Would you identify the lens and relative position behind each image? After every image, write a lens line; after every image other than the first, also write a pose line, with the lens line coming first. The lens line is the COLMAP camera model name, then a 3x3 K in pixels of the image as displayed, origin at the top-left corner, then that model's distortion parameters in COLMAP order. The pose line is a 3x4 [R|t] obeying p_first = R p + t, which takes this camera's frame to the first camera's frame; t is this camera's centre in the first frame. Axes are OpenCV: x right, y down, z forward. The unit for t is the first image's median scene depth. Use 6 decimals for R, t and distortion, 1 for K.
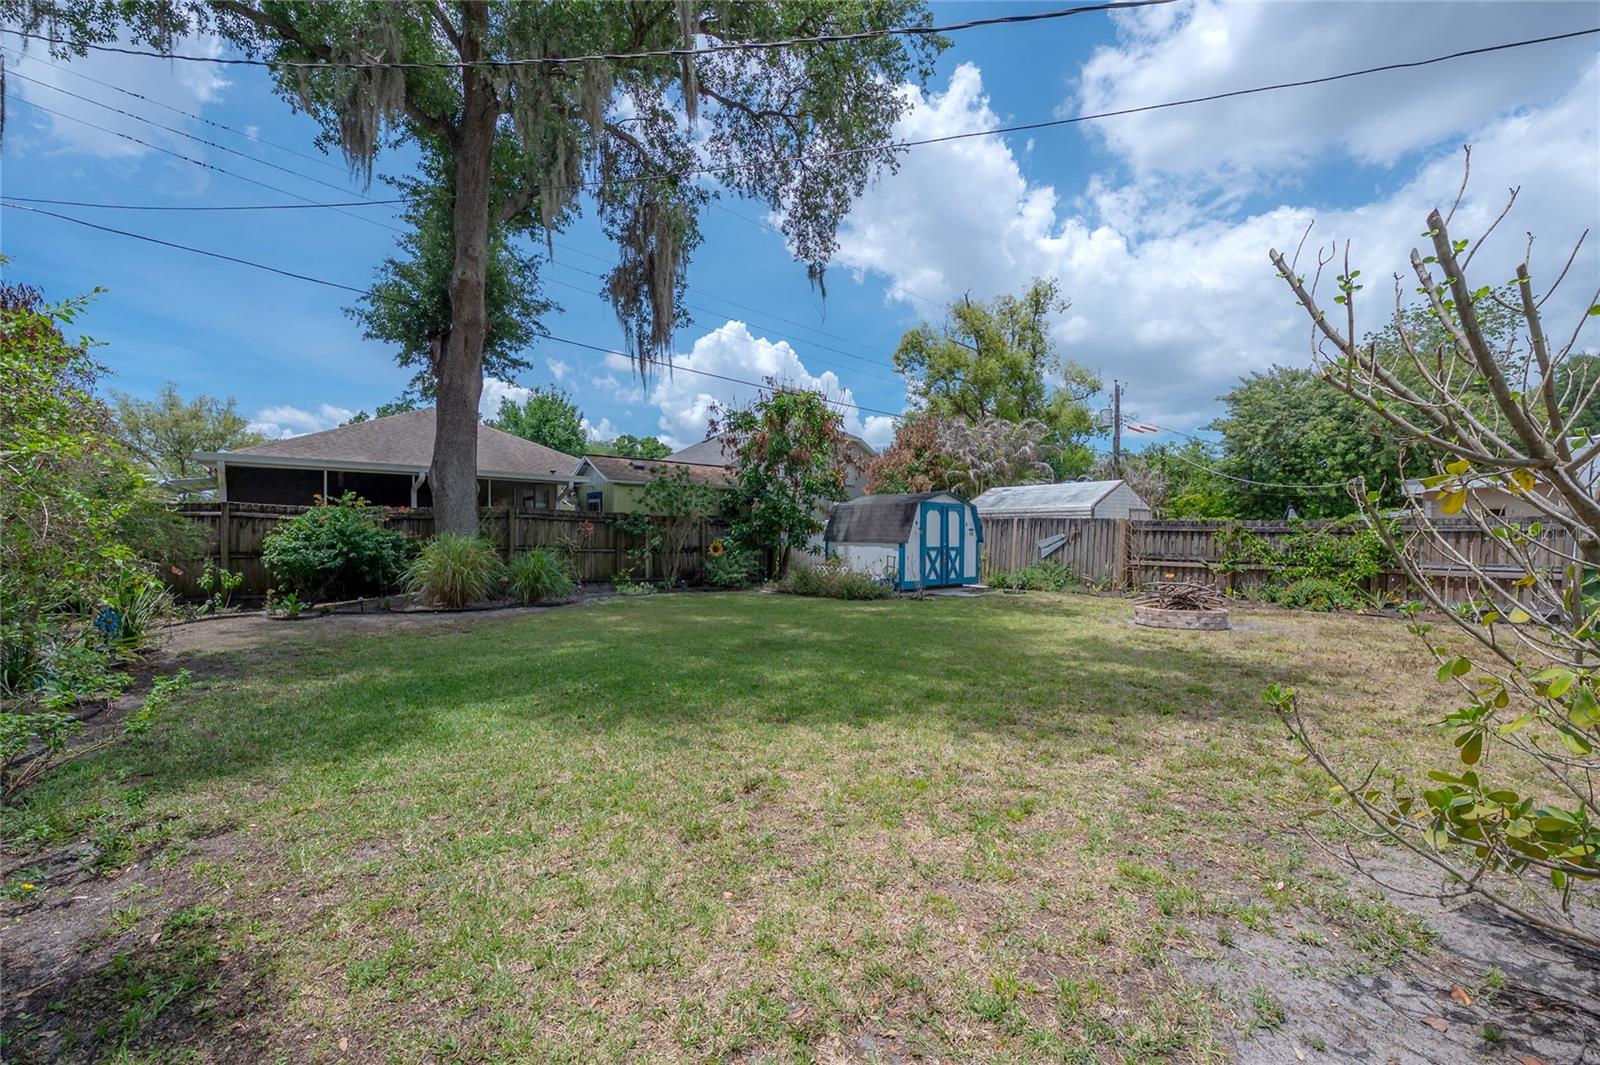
lens RADIAL K [[633.0, 0, 801.8], [0, 633.0, 530.5], [0, 0, 1]] dist [-0.007822, 0.000910]
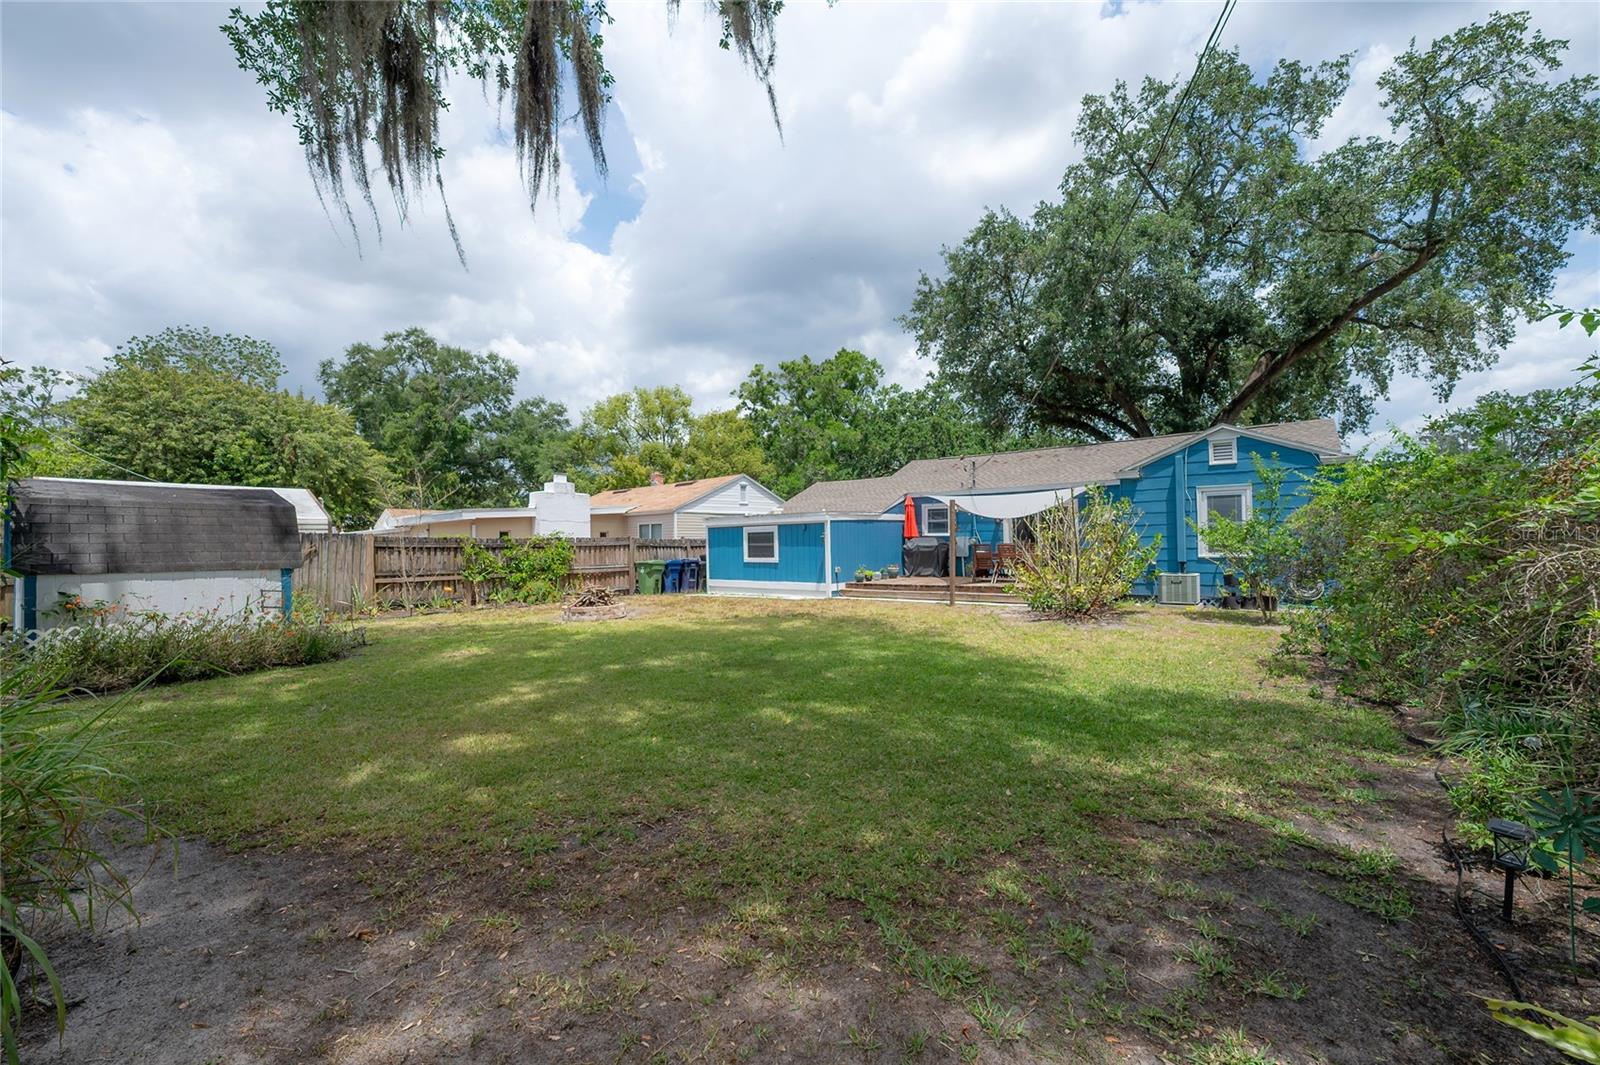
lens RADIAL K [[633.0, 0, 796.8], [0, 633.0, 534.3], [0, 0, 1]] dist [-0.007822, 0.000910]
pose [[-0.216119, 0.013171, 0.976278, -0.521634], [0.005477, 0.999910, -0.012277, -0.003197], [-0.976352, 0.002694, -0.216172, 0.606447]]
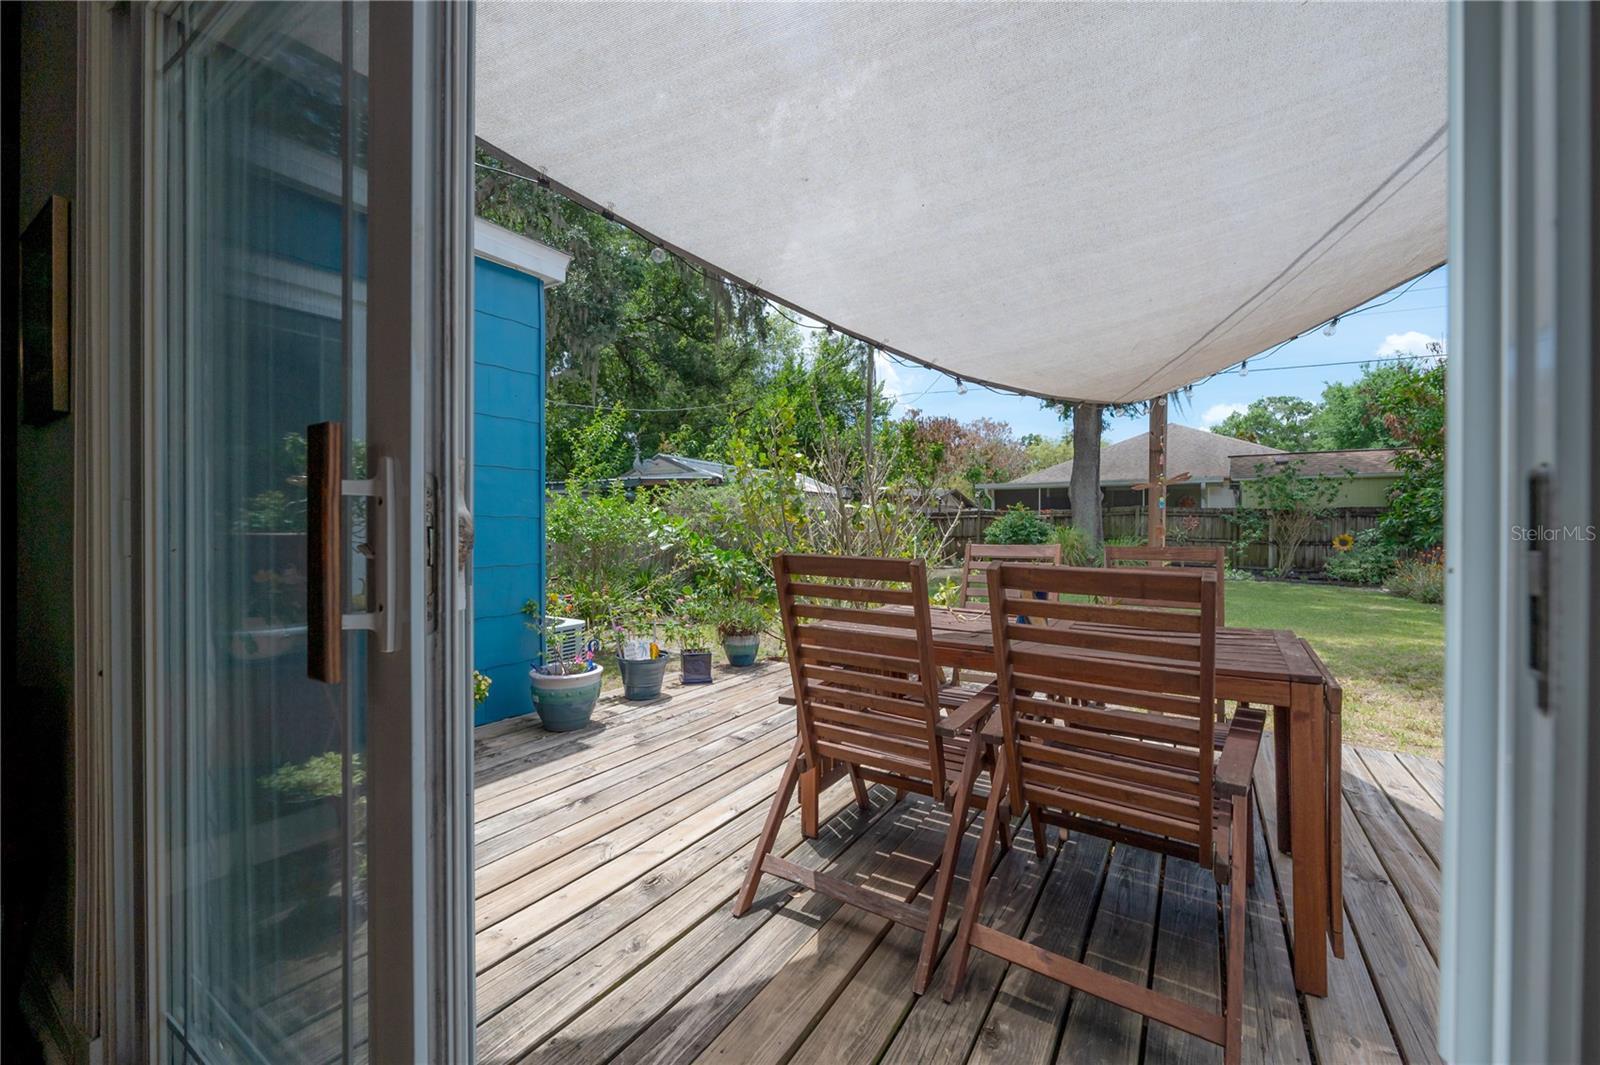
lens RADIAL K [[633.0, 0, 806.7], [0, 633.0, 527.7], [0, 0, 1]] dist [-0.007822, 0.000910]
pose [[0.291184, 0.004841, -0.956655, 0.570896], [0.005667, 0.999961, 0.006785, -0.004527], [0.956650, -0.007397, 0.291145, -0.066995]]
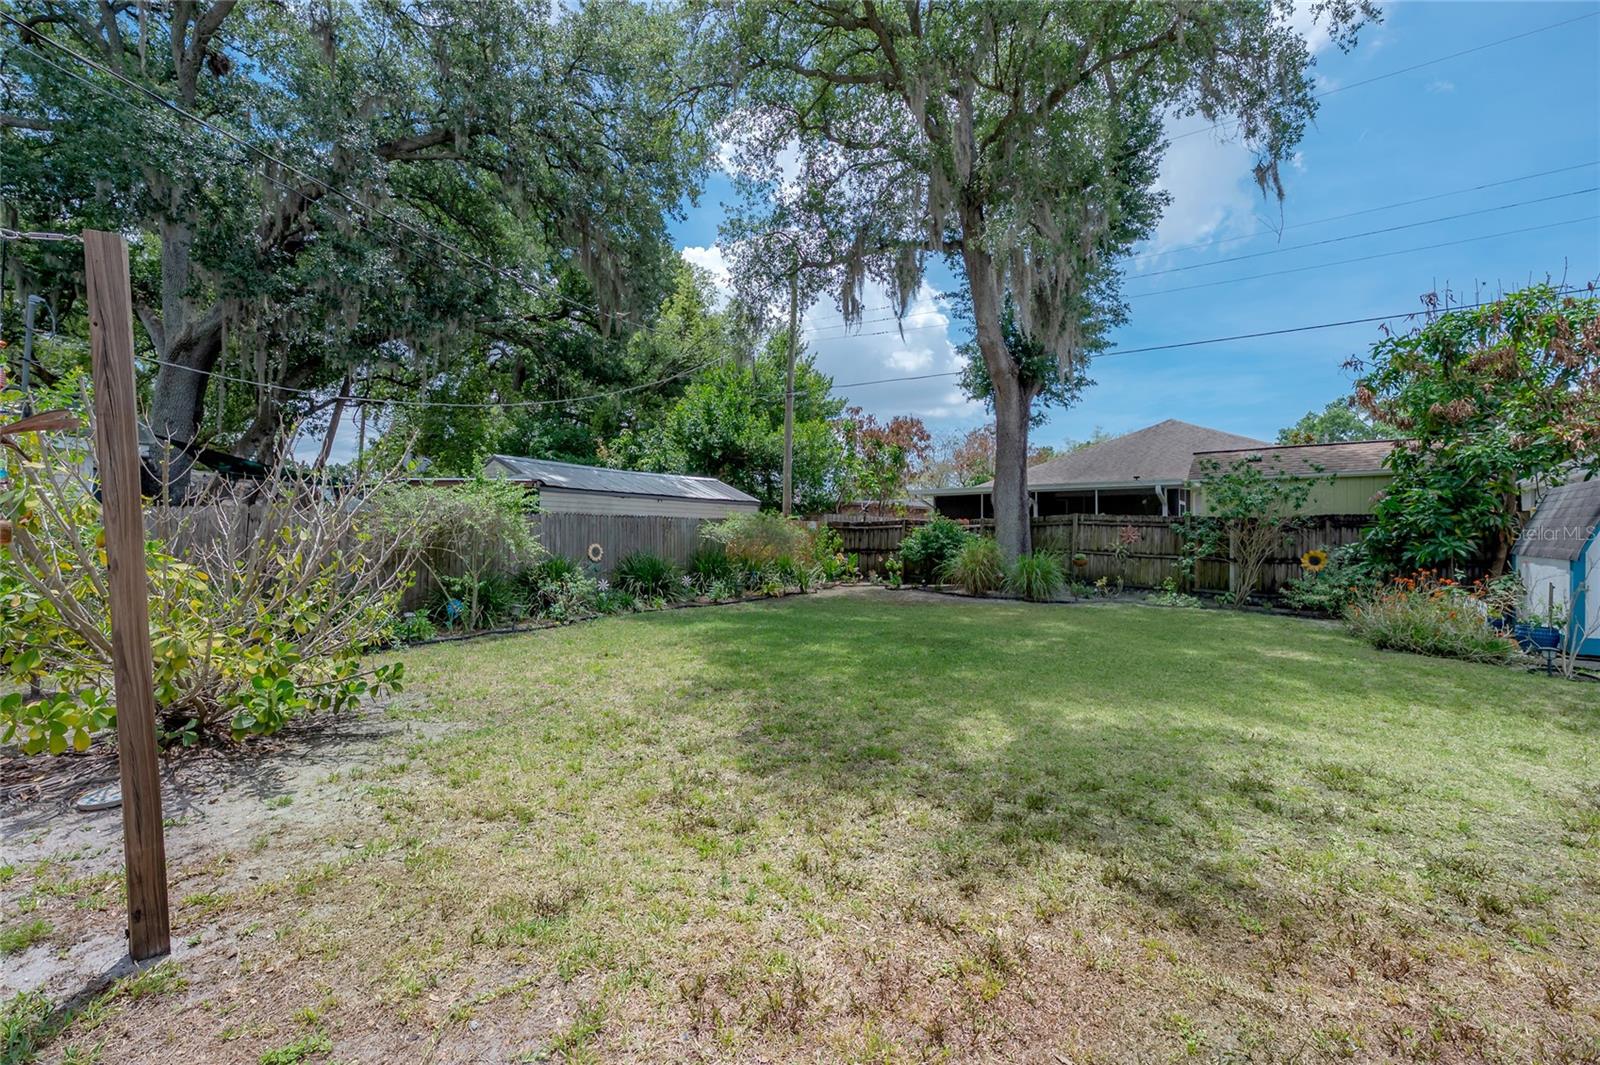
lens RADIAL K [[633.0, 0, 805.8], [0, 633.0, 530.0], [0, 0, 1]] dist [-0.007822, 0.000910]
pose [[0.182255, -0.009472, -0.983206, 0.502301], [0.000622, 0.999955, -0.009518, 0.000561], [0.983251, 0.001124, 0.182253, 0.294457]]
